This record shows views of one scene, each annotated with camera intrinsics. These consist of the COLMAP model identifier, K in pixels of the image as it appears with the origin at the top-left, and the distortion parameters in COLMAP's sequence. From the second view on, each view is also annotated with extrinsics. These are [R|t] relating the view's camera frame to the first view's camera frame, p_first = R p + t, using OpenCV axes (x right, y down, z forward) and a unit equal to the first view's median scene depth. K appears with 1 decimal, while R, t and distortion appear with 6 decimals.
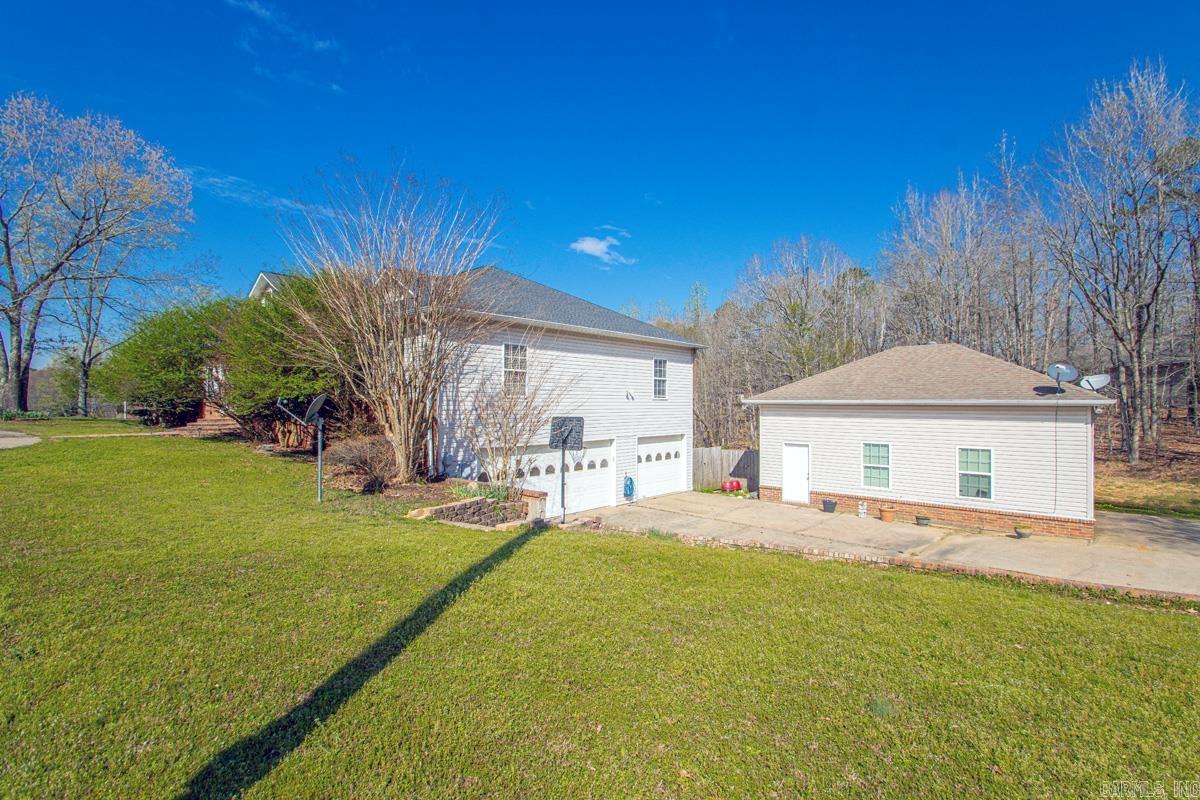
lens RADIAL K [[569.9, 0, 600.0], [0, 569.9, 400.0], [0, 0, 1]] dist [-0.003659, -0.001275]
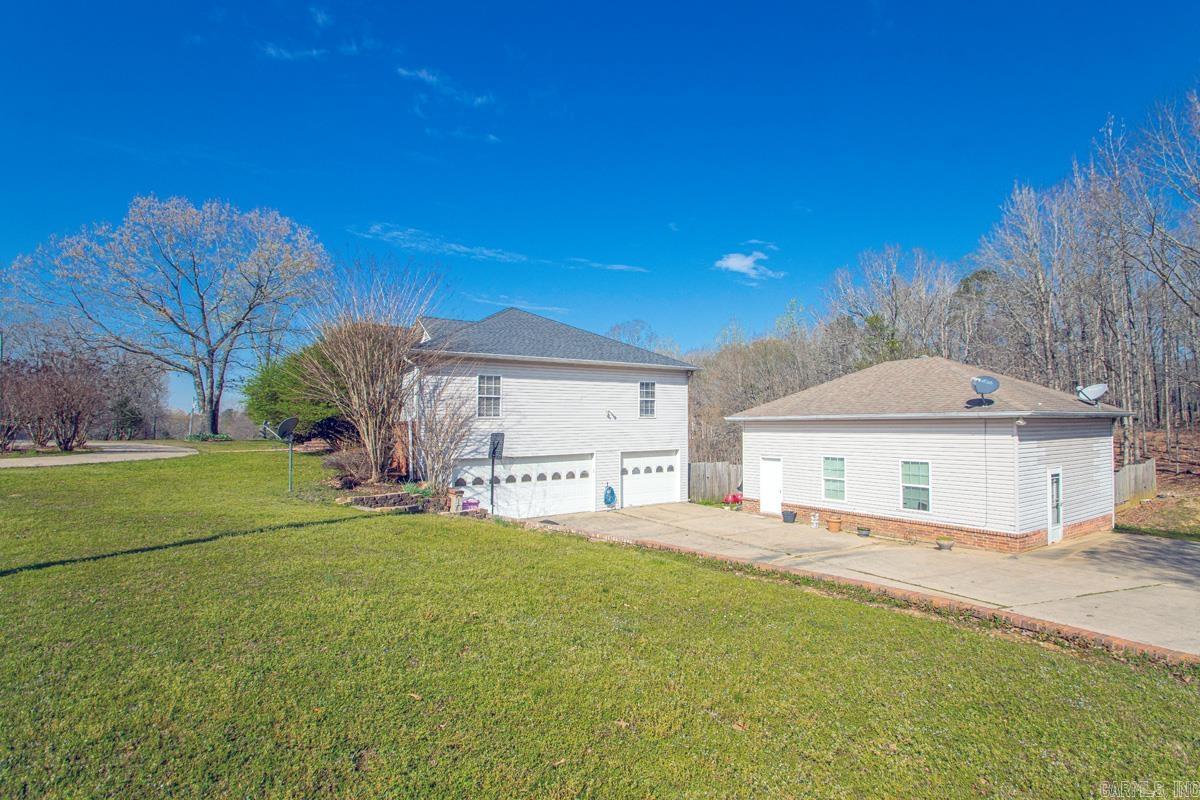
lens RADIAL K [[569.9, 0, 600.0], [0, 569.9, 400.0], [0, 0, 1]] dist [-0.003659, -0.001275]
pose [[0.967238, -0.023684, -0.252764, 0.301980], [0.014527, 0.999171, -0.038032, 0.004967], [0.253455, 0.033115, 0.966780, -0.102080]]
